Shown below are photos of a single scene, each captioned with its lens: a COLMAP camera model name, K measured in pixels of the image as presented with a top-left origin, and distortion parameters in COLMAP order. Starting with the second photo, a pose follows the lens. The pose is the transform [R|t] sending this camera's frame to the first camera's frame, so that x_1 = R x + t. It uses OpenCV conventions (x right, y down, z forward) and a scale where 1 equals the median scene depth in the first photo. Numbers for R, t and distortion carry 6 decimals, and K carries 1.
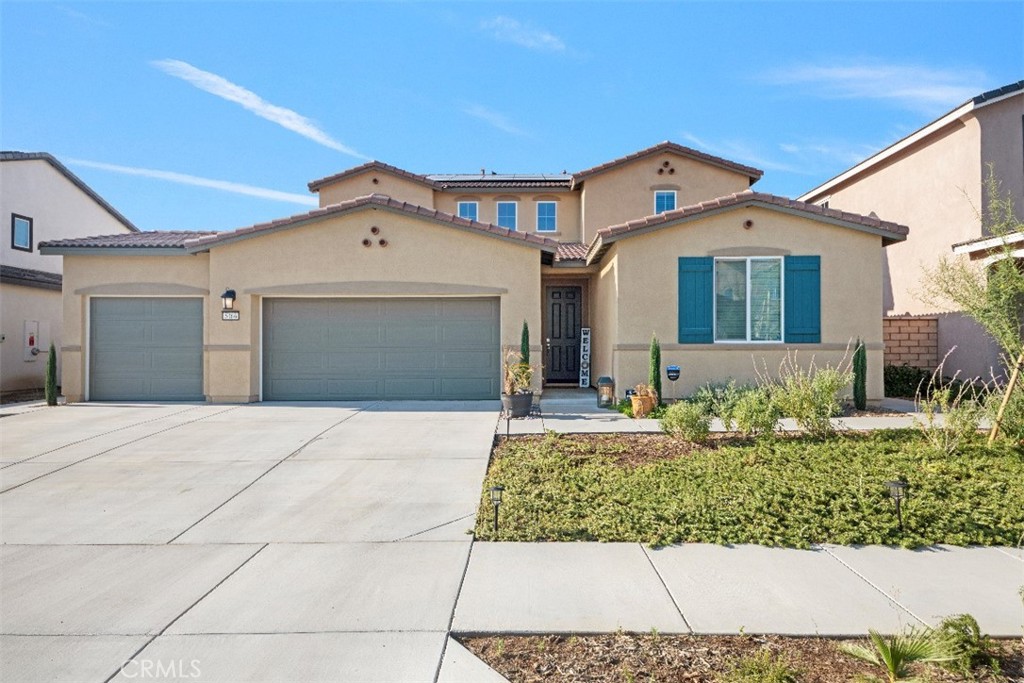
lens RADIAL K [[595.3, 0, 511.8], [0, 595.3, 339.5], [0, 0, 1]] dist [0.006600, 0.000384]
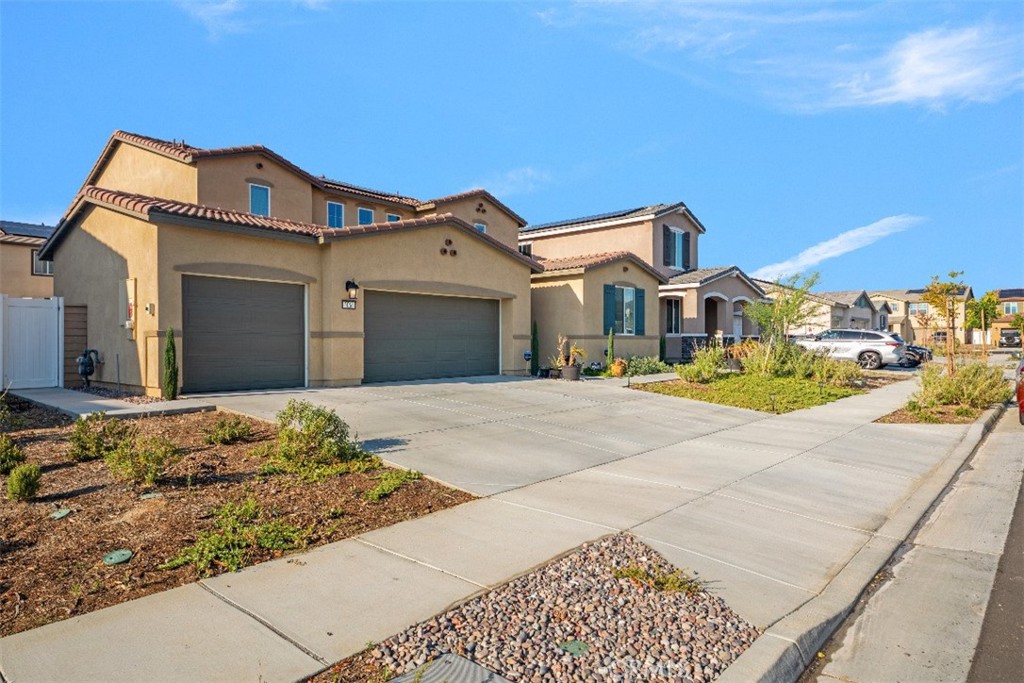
lens RADIAL K [[595.3, 0, 514.0], [0, 595.3, 343.8], [0, 0, 1]] dist [0.006600, 0.000384]
pose [[0.656312, 0.000413, 0.754490, -1.071976], [-0.004766, 0.999982, 0.003599, 0.024765], [-0.754475, -0.005958, 0.656302, 0.069037]]
